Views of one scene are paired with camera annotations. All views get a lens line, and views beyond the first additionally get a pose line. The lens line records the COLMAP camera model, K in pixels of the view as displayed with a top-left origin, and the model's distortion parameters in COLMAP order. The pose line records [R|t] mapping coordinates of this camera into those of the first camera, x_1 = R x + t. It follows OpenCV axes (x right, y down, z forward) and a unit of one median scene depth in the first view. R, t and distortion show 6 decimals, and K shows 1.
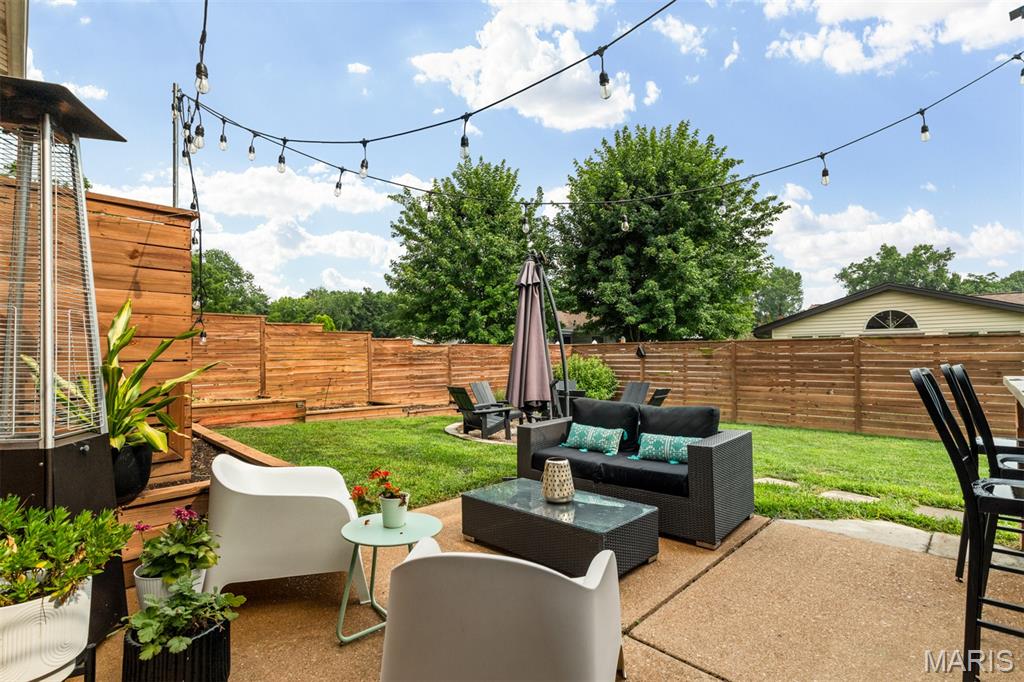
lens RADIAL K [[489.6, 0, 506.4], [0, 489.6, 332.0], [0, 0, 1]] dist [0.001955, 0.000807]
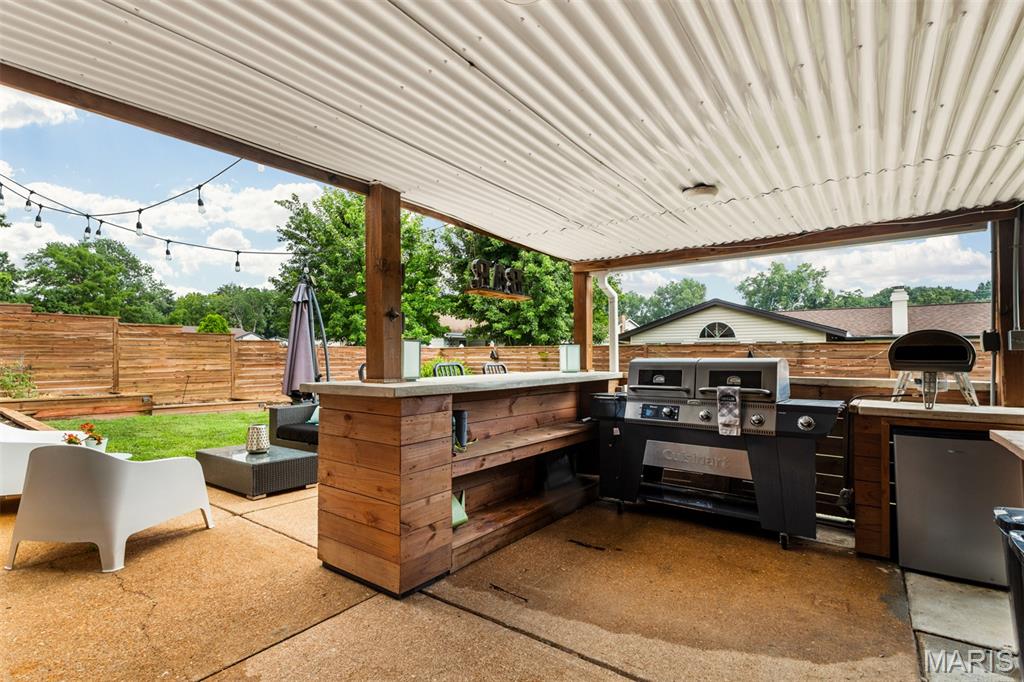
lens RADIAL K [[491.8, 0, 512.0], [0, 491.8, 341.0], [0, 0, 1]] dist [-0.000260, 0.000673]
pose [[0.989595, 0.014661, 0.143134, 0.119082], [-0.016571, 0.999789, 0.012162, -0.005053], [-0.142926, -0.014407, 0.989629, -0.107667]]
